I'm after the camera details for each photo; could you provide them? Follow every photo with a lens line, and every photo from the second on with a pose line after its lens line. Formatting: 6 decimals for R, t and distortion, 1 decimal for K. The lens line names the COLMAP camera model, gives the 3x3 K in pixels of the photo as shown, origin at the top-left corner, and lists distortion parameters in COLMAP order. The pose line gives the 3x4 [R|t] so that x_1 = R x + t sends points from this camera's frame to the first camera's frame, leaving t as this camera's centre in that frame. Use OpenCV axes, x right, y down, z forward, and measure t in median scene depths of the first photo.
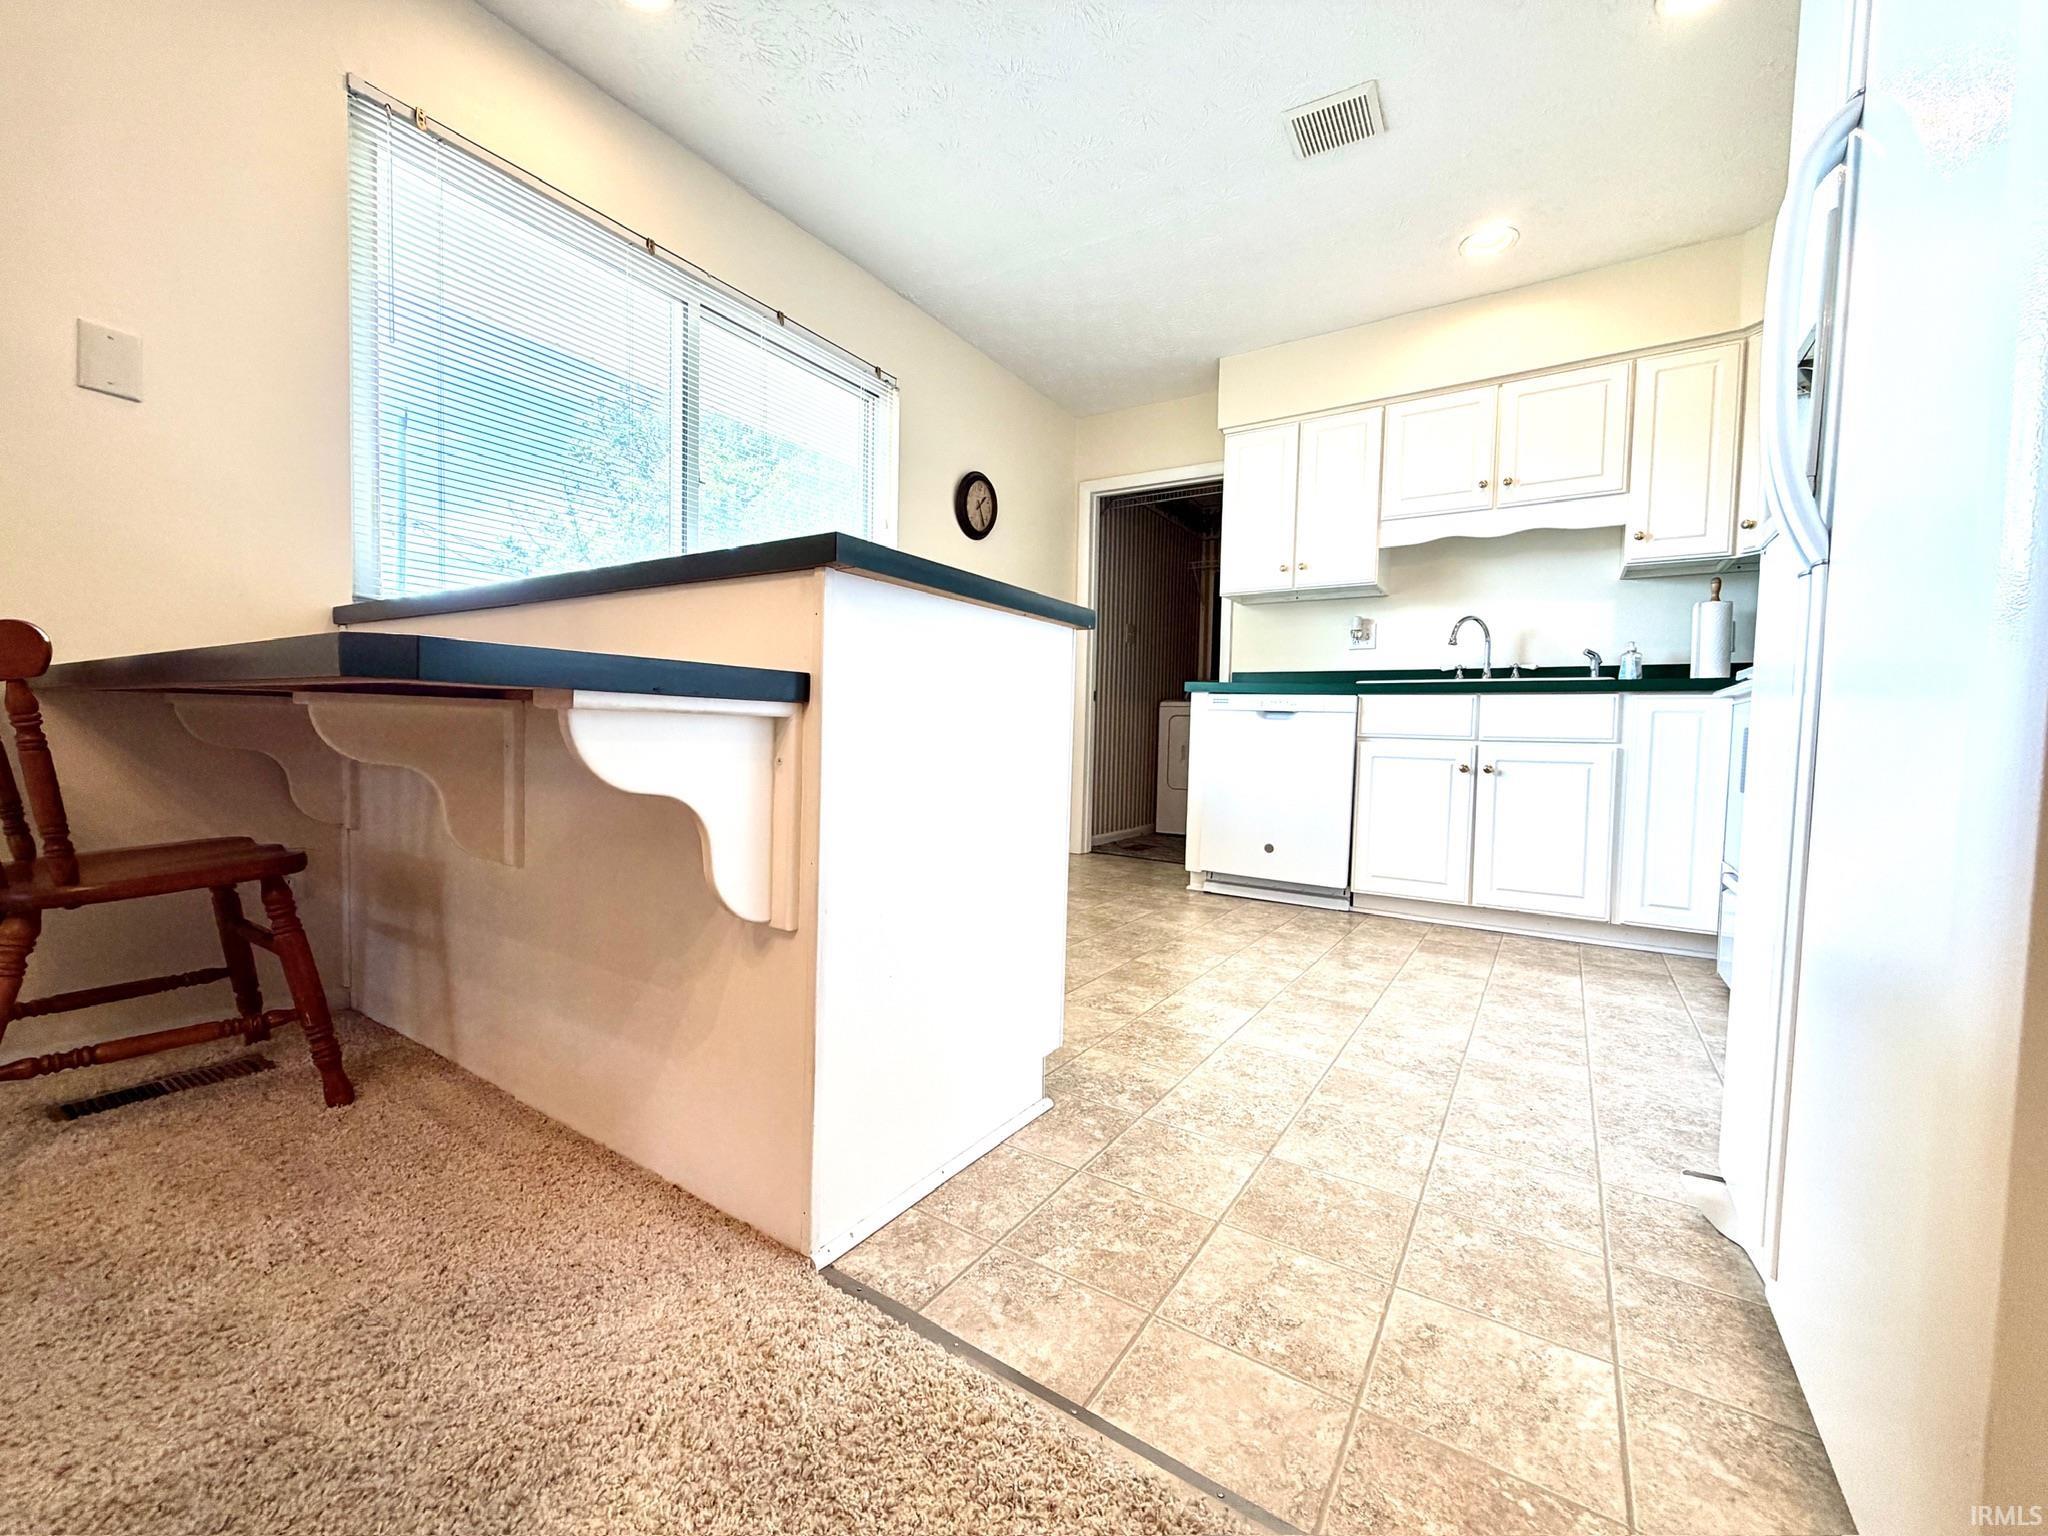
lens RADIAL K [[815.1, 0, 1019.7], [0, 815.1, 765.6], [0, 0, 1]] dist [-0.000176, 0.000070]
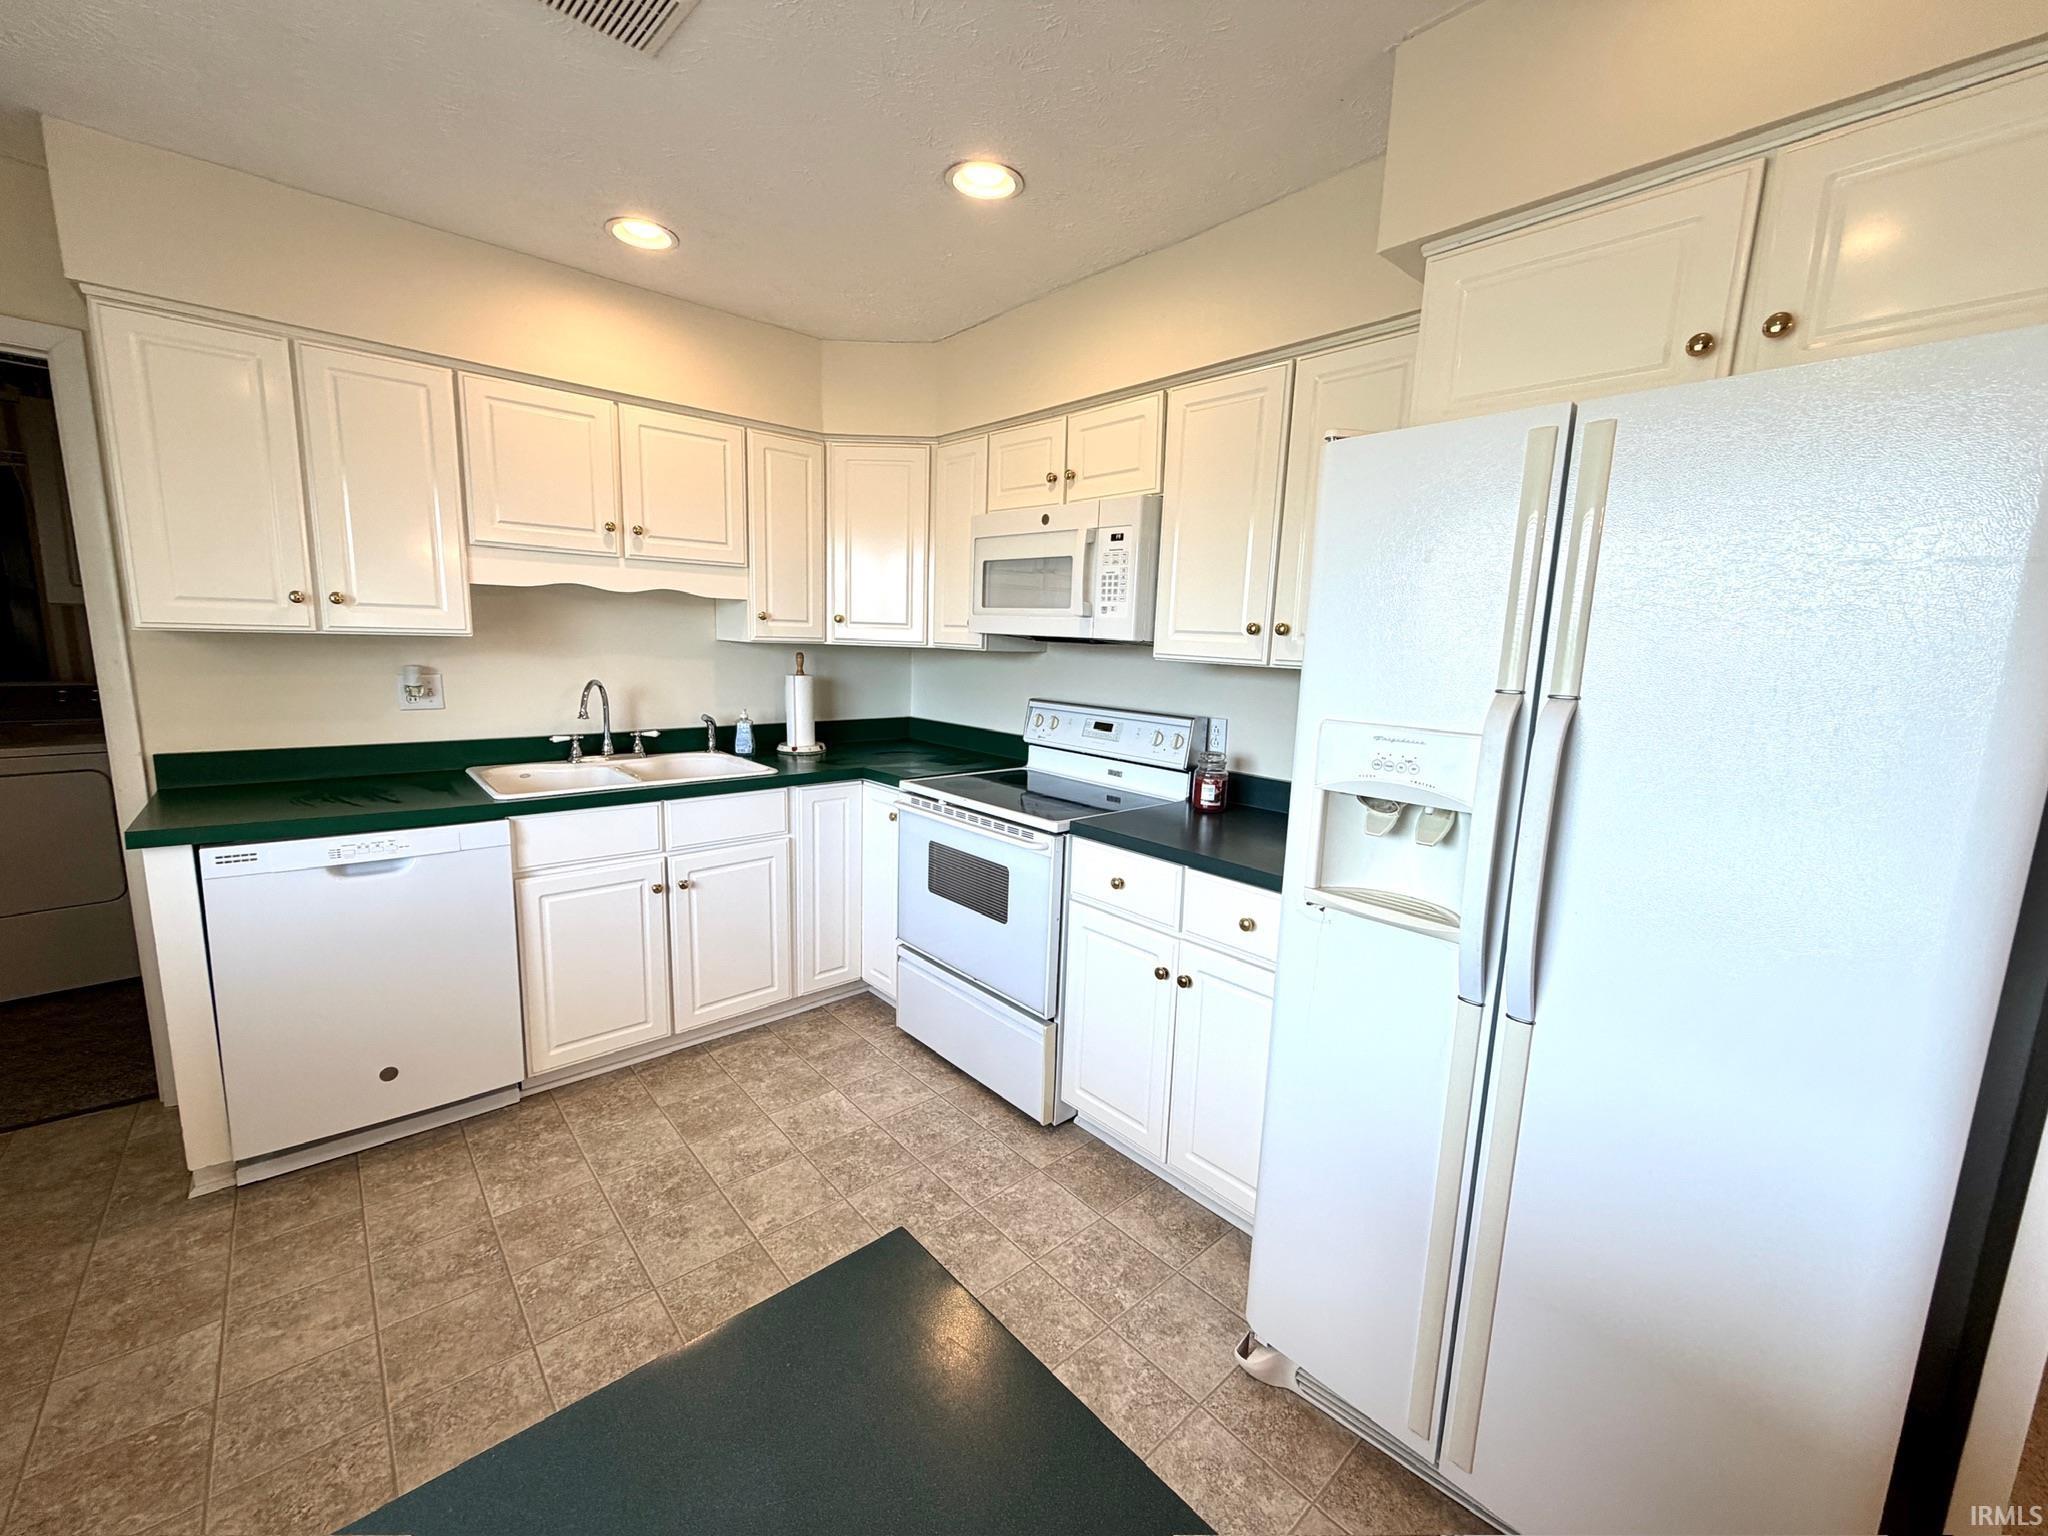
lens RADIAL K [[812.5, 0, 1019.8], [0, 812.5, 765.7], [0, 0, 1]] dist [-0.000190, -0.000239]
pose [[0.260789, -0.169315, 0.950432, -0.127904], [0.013688, 0.985050, 0.171726, -0.243798], [-0.965299, -0.031775, 0.259208, 0.391246]]
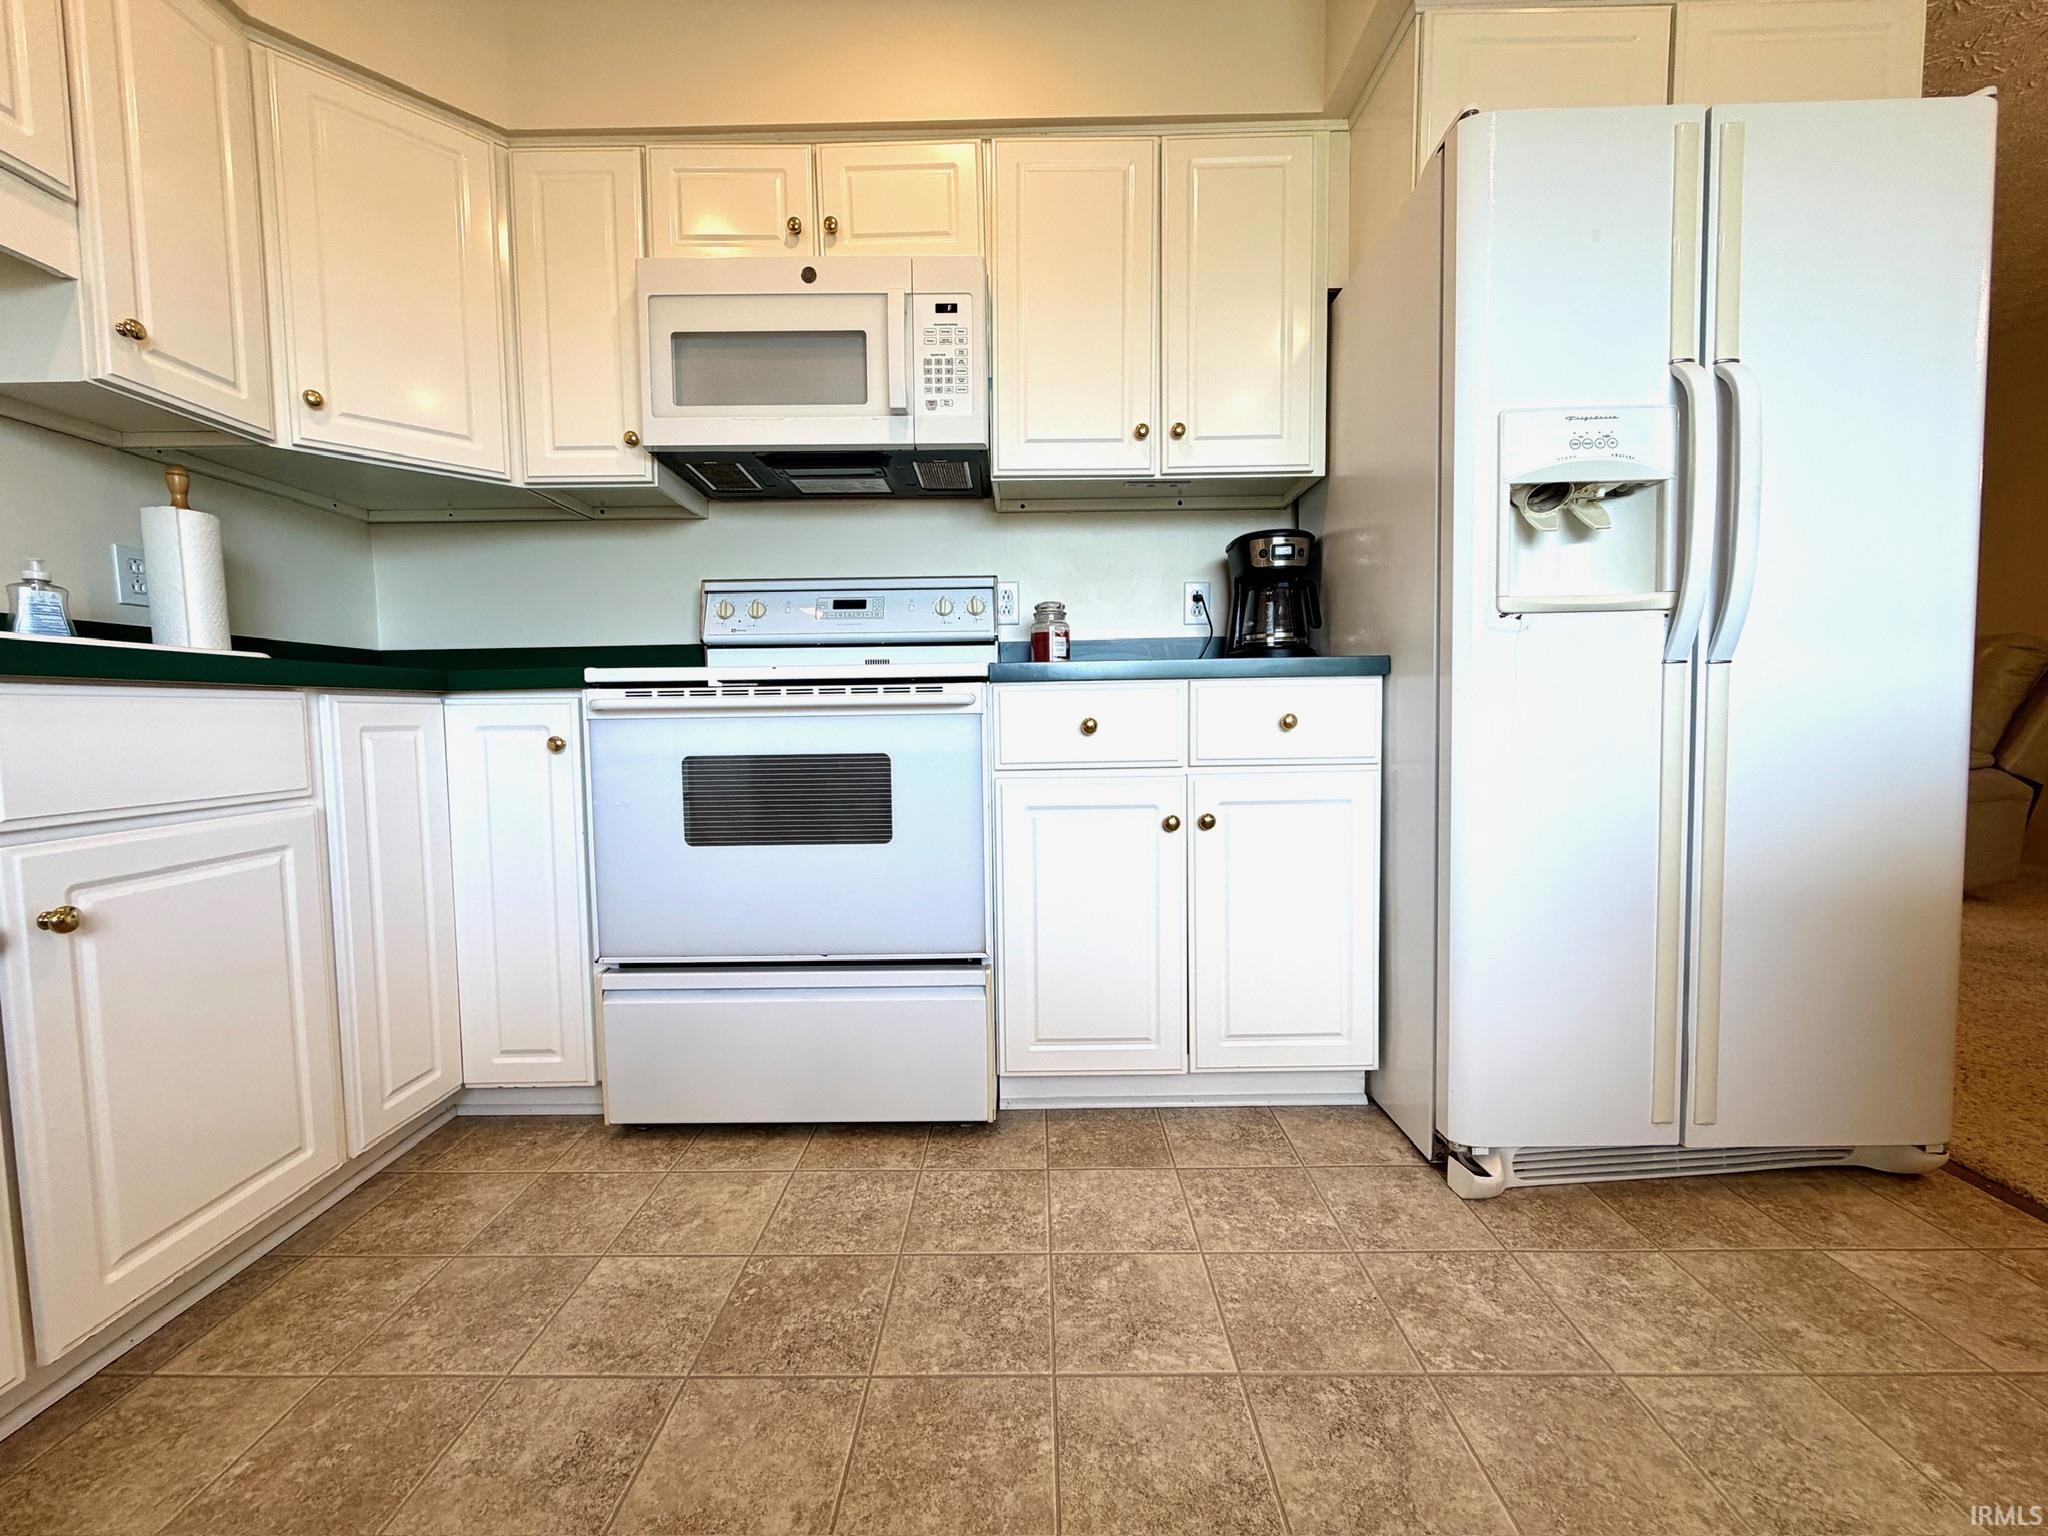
lens RADIAL K [[815.1, 0, 1018.5], [0, 815.1, 766.1], [0, 0, 1]] dist [0.001559, -0.000014]
pose [[-0.537969, -0.069457, 0.840098, 0.103554], [0.035859, 0.993812, 0.105128, -0.068863], [-0.842201, 0.086681, -0.532150, 0.777146]]
